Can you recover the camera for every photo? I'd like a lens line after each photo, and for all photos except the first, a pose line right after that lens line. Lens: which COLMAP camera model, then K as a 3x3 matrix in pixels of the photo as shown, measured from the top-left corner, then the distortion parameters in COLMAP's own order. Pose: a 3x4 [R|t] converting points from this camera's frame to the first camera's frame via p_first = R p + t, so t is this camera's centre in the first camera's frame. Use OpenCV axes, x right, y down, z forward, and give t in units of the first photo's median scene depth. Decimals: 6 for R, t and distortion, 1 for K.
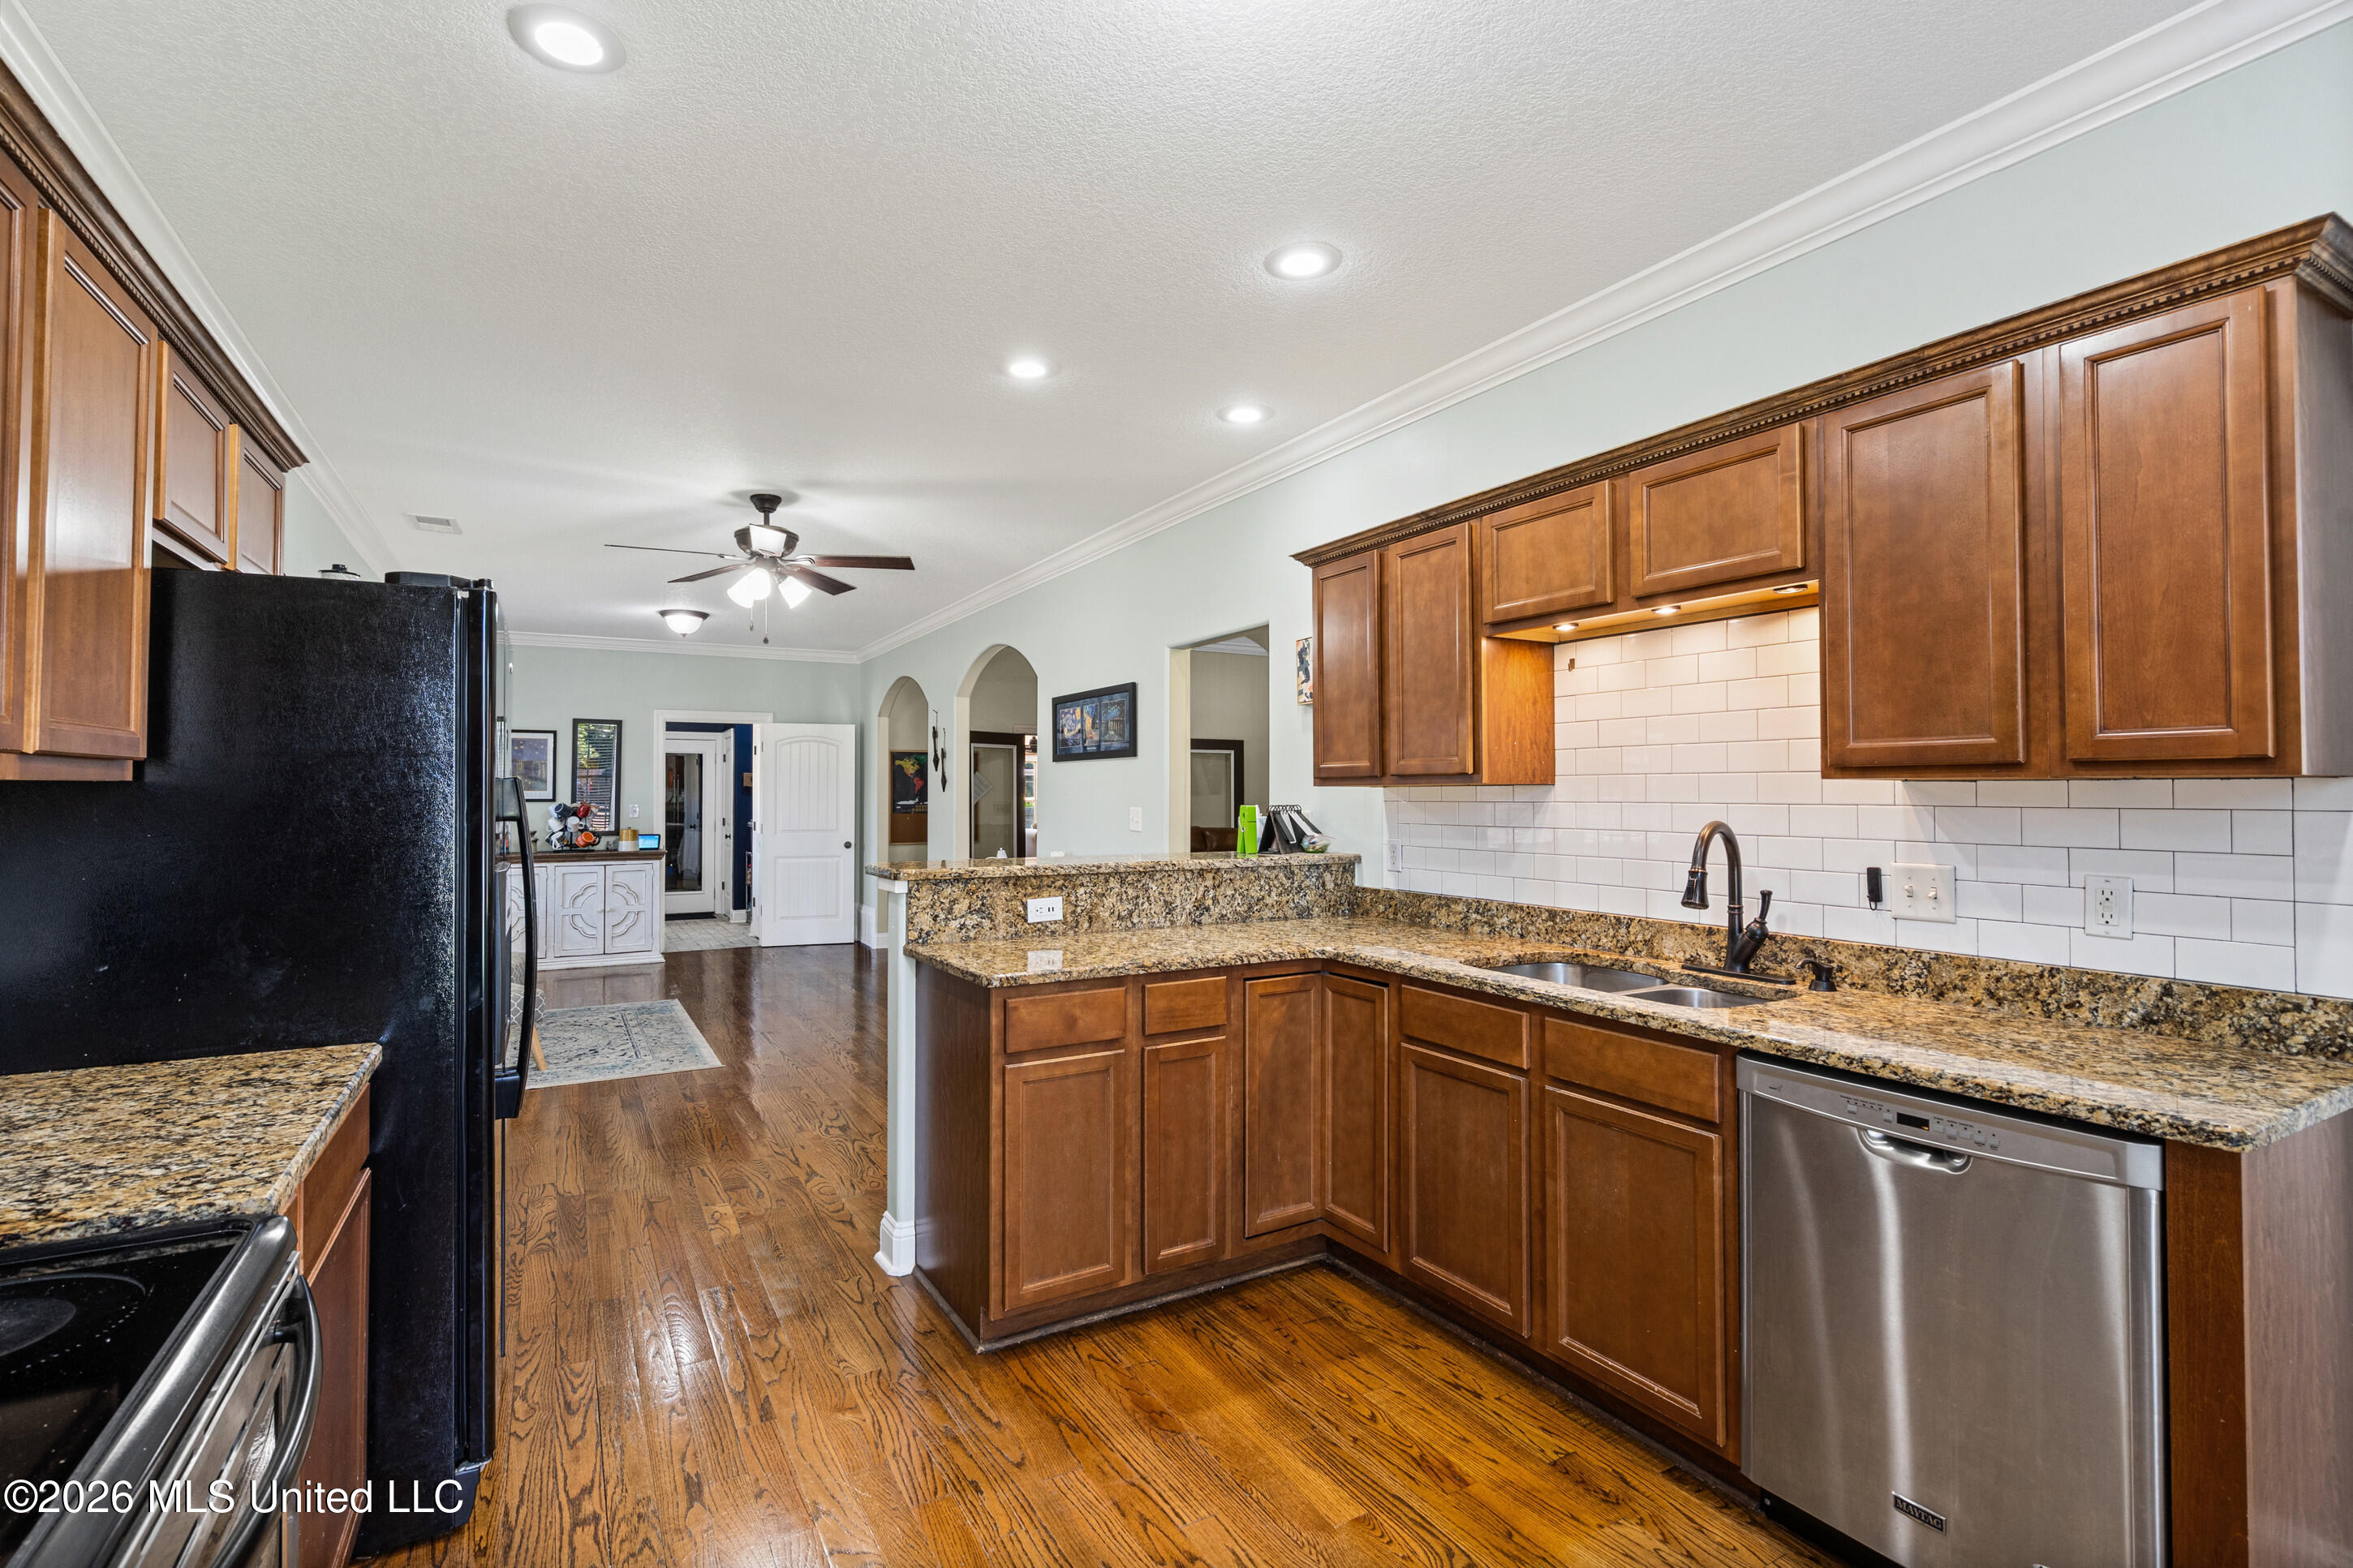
lens RADIAL K [[1078.4, 0, 1171.8], [0, 1078.4, 777.9], [0, 0, 1]] dist [0.008797, 0.001069]
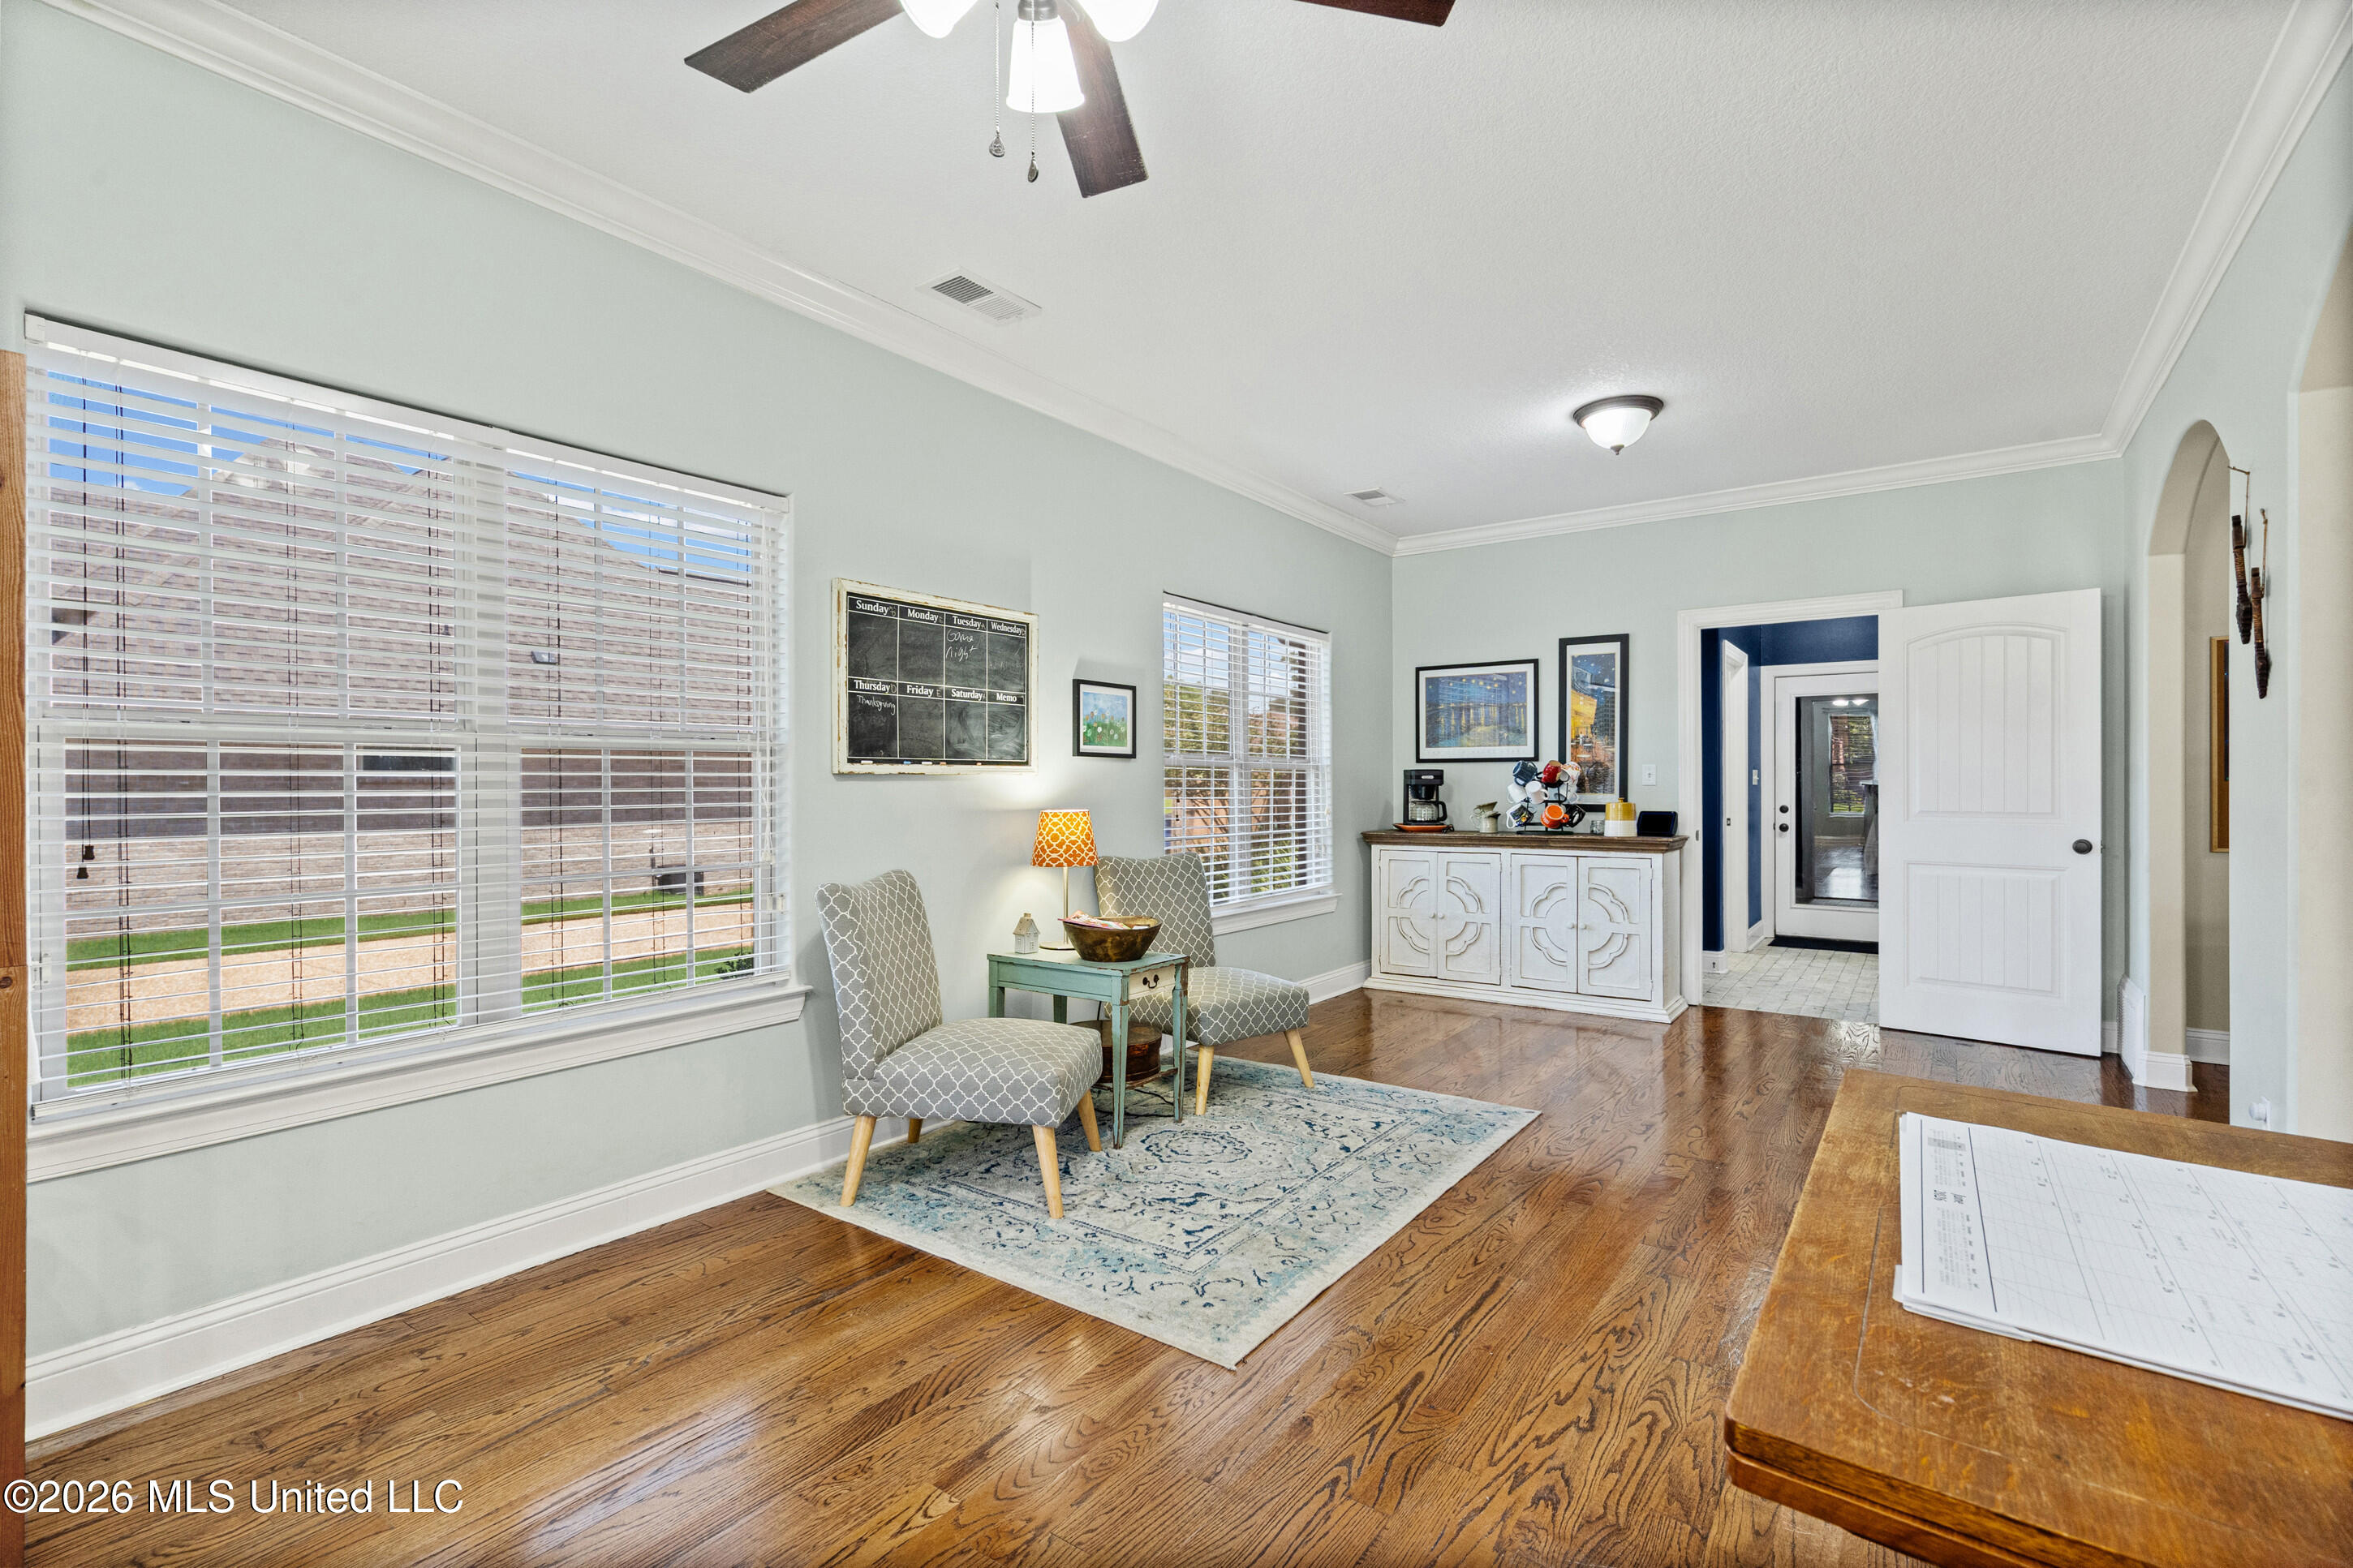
lens RADIAL K [[1078.4, 0, 1159.9], [0, 1078.4, 792.2], [0, 0, 1]] dist [0.008797, 0.001069]
pose [[0.396649, 0.004708, -0.917958, -0.031822], [0.012749, 0.999862, 0.010636, 0.032379], [0.917882, -0.015922, 0.396534, 0.515936]]
